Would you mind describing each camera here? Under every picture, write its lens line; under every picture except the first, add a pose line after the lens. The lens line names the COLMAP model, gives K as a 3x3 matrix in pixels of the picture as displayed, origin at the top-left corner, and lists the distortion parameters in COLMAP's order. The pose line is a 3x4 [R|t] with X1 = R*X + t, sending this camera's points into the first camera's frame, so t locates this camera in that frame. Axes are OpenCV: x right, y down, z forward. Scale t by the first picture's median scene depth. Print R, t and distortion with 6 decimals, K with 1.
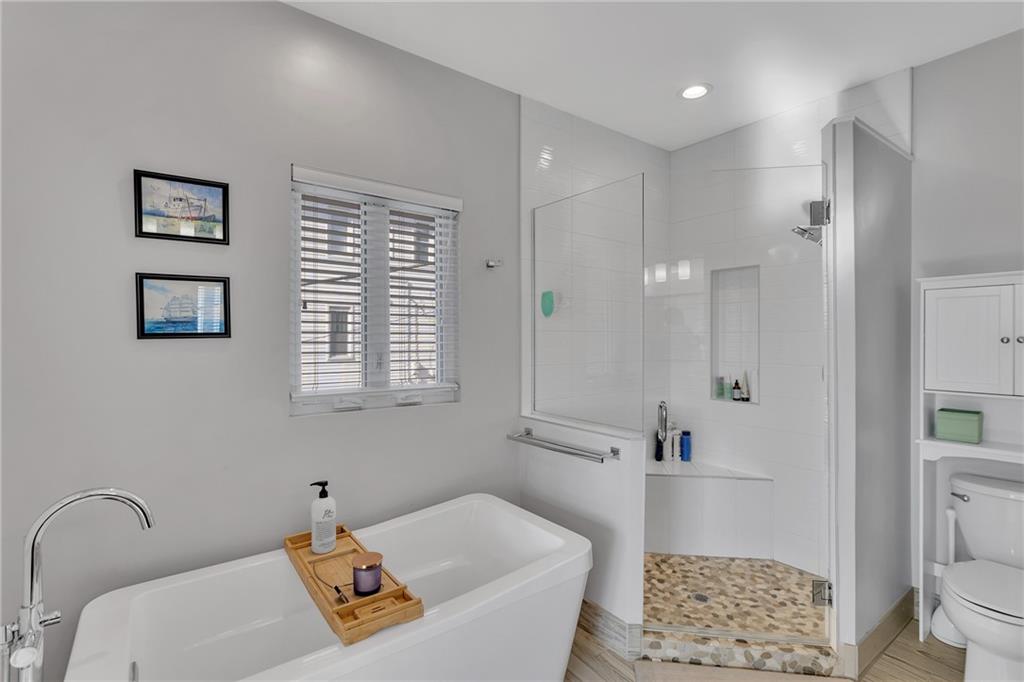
lens RADIAL K [[481.2, 0, 512.0], [0, 481.2, 341.0], [0, 0, 1]] dist [0.003275, 0.001178]
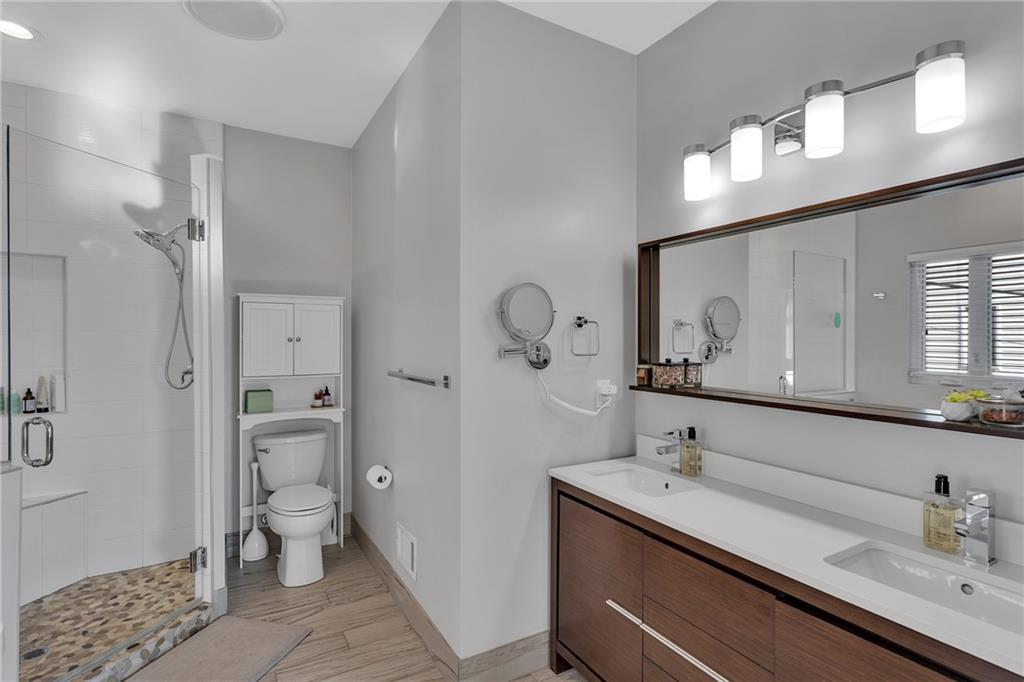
lens RADIAL K [[481.2, 0, 512.0], [0, 481.2, 341.0], [0, 0, 1]] dist [0.003275, 0.001178]
pose [[0.140651, -0.008225, 0.990025, -0.319716], [0.004022, 0.999962, 0.007736, -0.005395], [-0.990051, 0.002894, 0.140678, 0.075720]]
